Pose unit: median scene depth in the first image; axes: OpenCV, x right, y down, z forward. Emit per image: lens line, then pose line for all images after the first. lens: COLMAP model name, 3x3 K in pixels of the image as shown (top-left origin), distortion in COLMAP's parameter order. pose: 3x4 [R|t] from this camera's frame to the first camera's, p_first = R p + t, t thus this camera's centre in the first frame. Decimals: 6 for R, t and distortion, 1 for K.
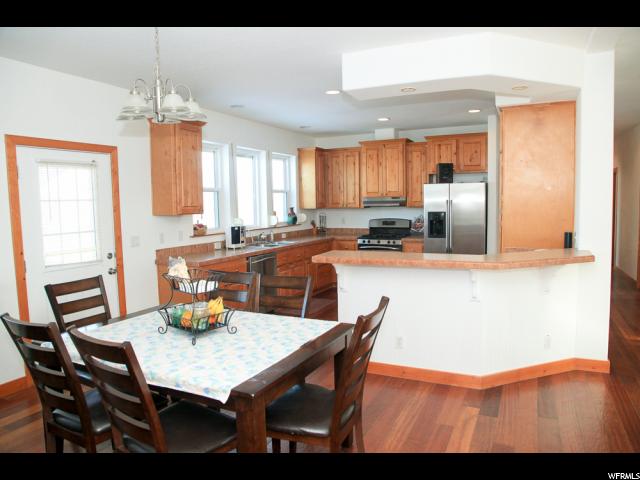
lens RADIAL K [[442.4, 0, 320.3], [0, 442.4, 237.7], [0, 0, 1]] dist [-0.072821, 0.012395]
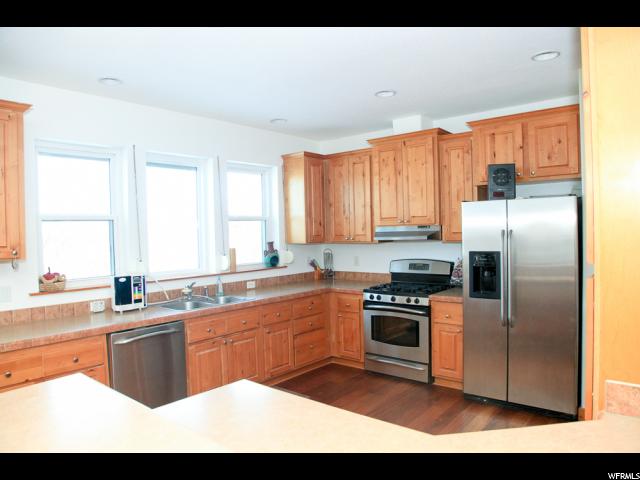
lens RADIAL K [[442.4, 0, 319.7], [0, 442.4, 238.5], [0, 0, 1]] dist [-0.072821, 0.012395]
pose [[0.970867, -0.002691, -0.239604, 0.179939], [-0.011538, 0.998252, -0.057966, -0.037539], [0.239341, 0.059041, 0.969139, 0.381577]]
